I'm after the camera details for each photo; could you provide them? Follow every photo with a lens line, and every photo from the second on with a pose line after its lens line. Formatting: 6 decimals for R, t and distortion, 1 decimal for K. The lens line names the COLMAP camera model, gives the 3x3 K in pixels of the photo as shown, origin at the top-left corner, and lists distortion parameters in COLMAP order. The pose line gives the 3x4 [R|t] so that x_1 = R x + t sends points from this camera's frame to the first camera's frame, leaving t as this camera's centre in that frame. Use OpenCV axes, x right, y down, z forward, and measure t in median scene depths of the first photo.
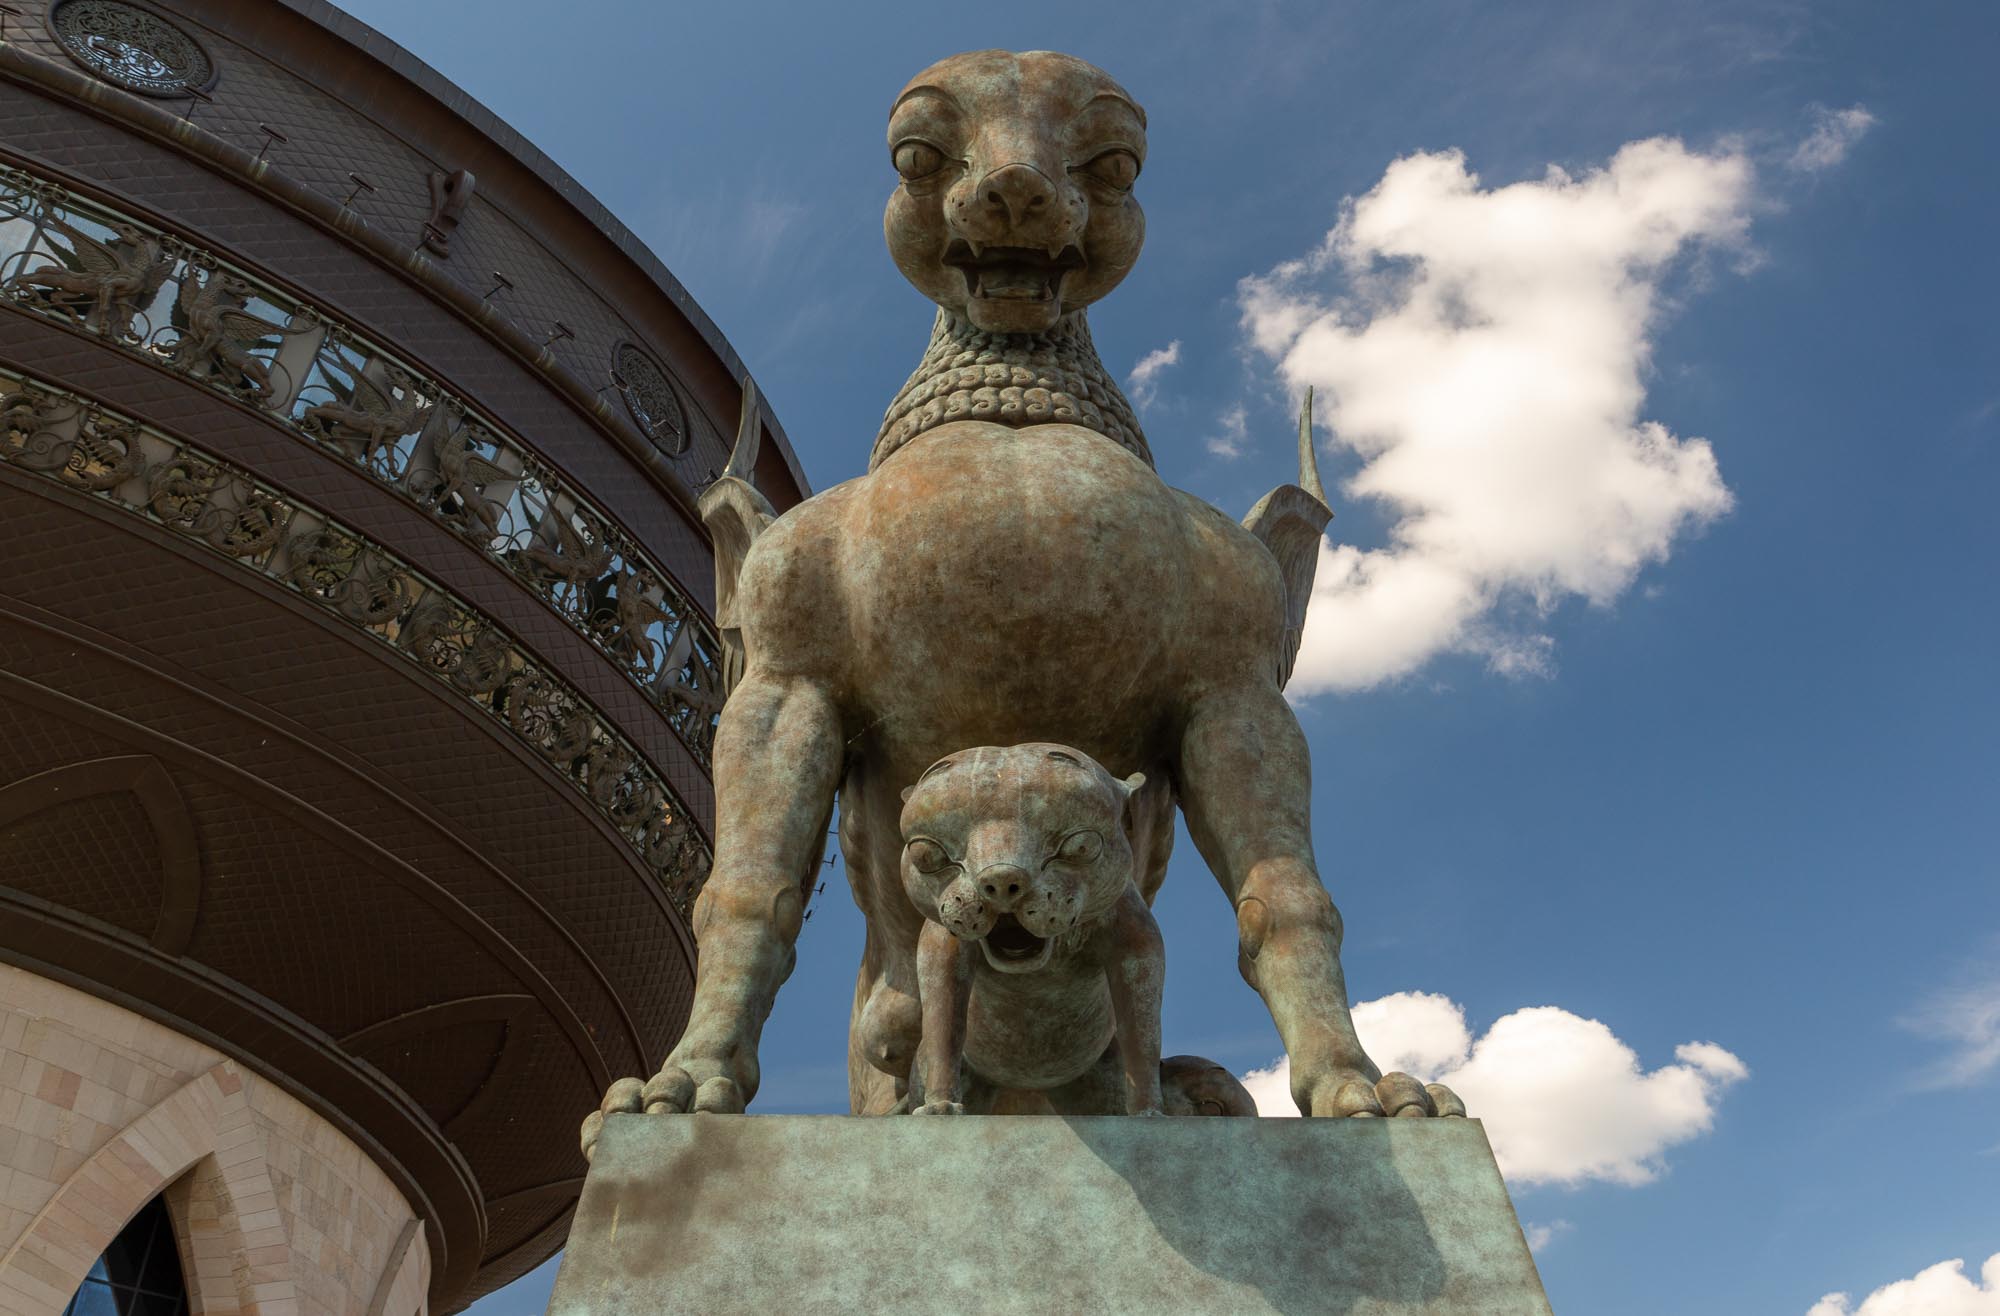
lens RADIAL K [[1757.1, 0, 1035.0], [0, 1757.1, 670.3], [0, 0, 1]] dist [-0.010622, 0.000248]
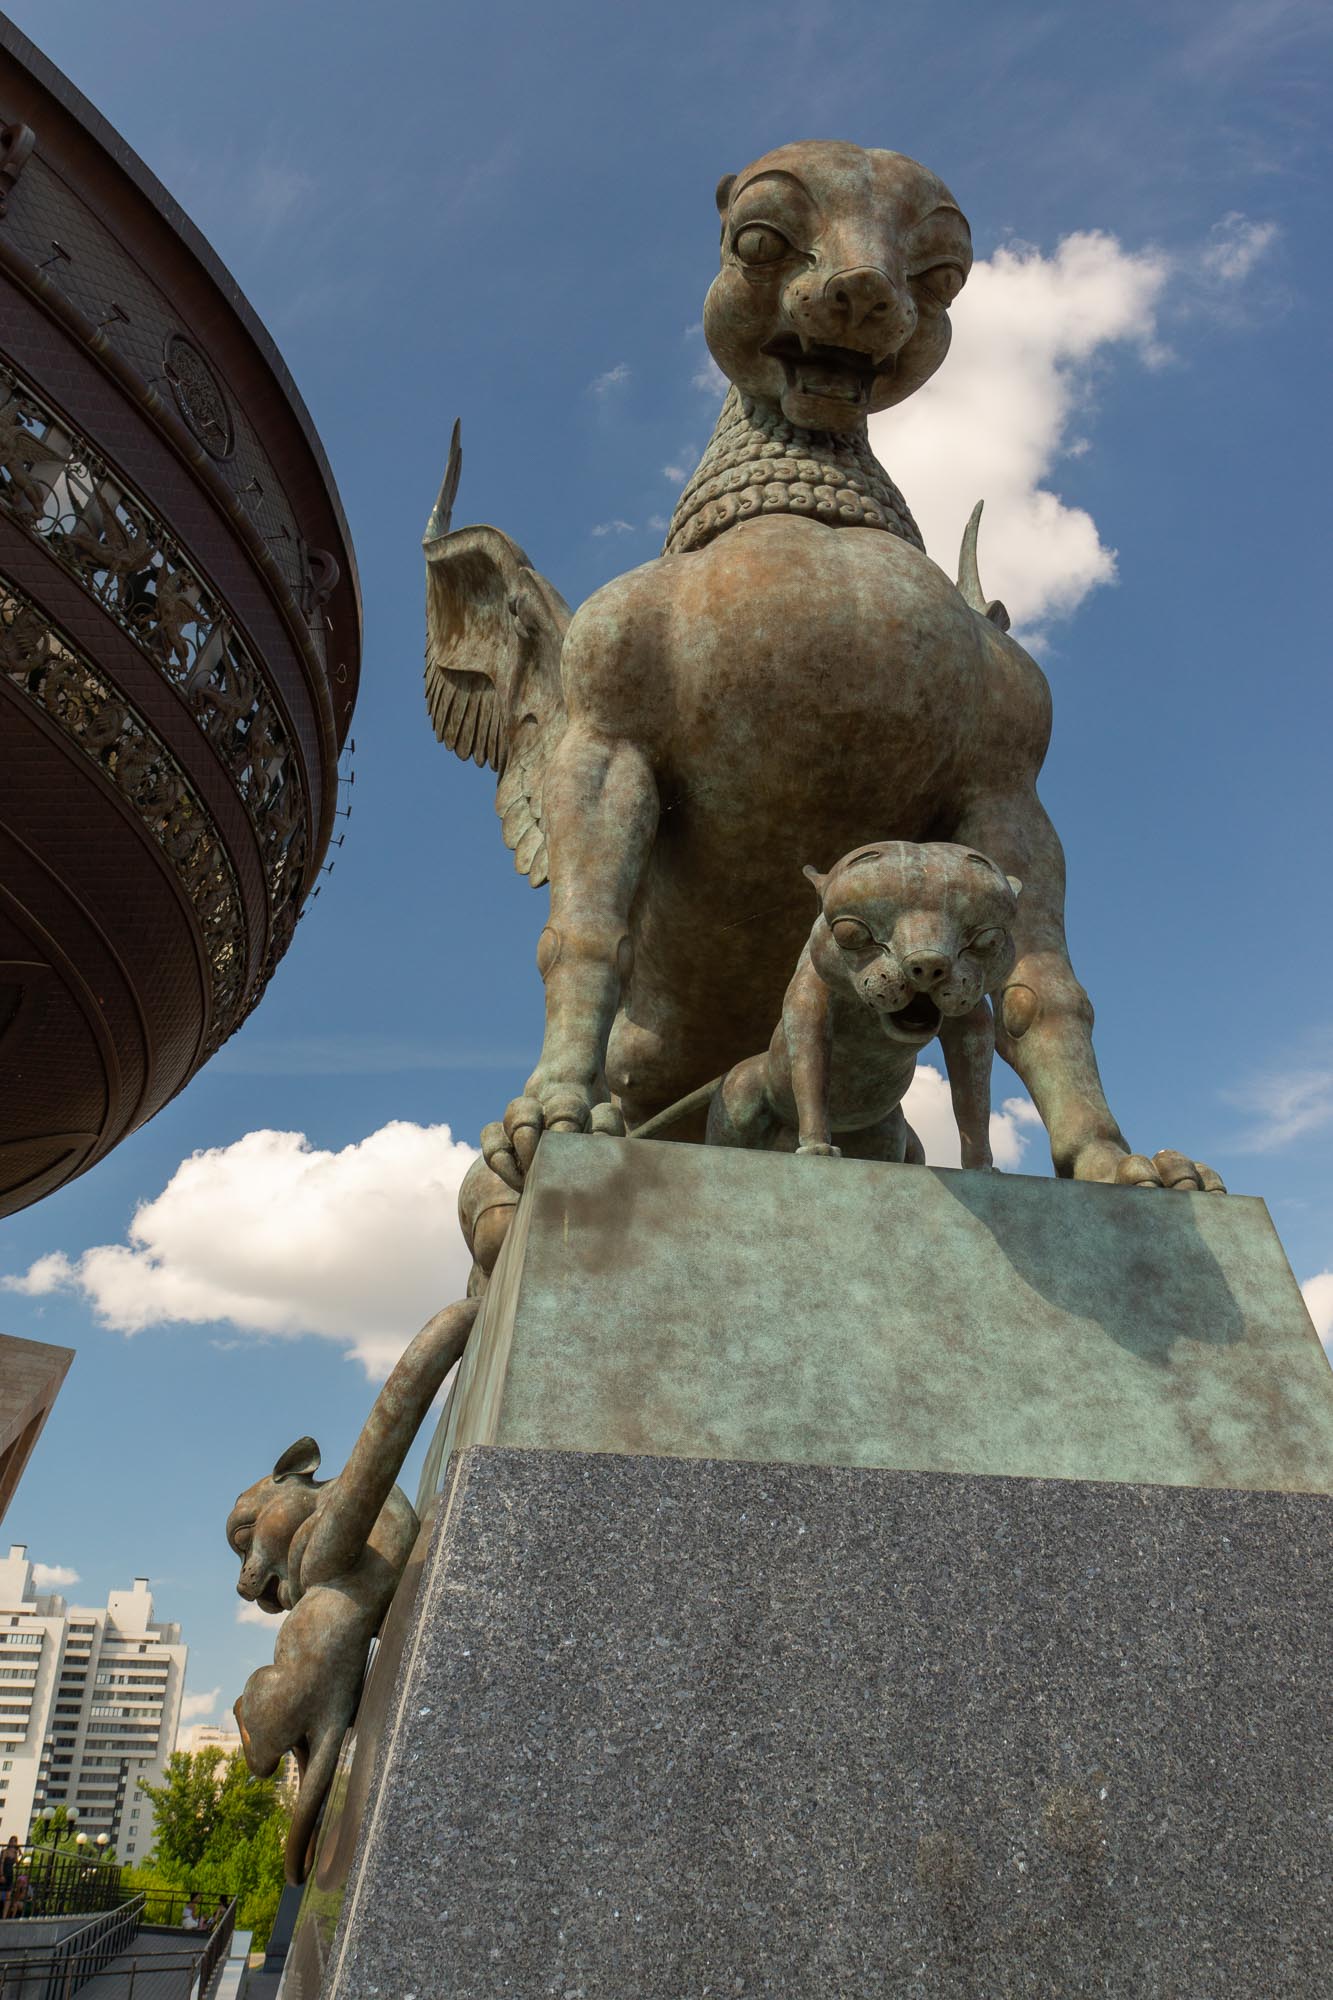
lens RADIAL K [[1617.1, 0, 666.5], [0, 1617.1, 1000.0], [0, 0, 1]] dist [0.007760, -0.004110]
pose [[0.988184, 0.098230, 0.117656, -0.213271], [-0.117140, 0.979070, 0.166434, -0.008572], [-0.098845, -0.178250, 0.979008, -0.008798]]
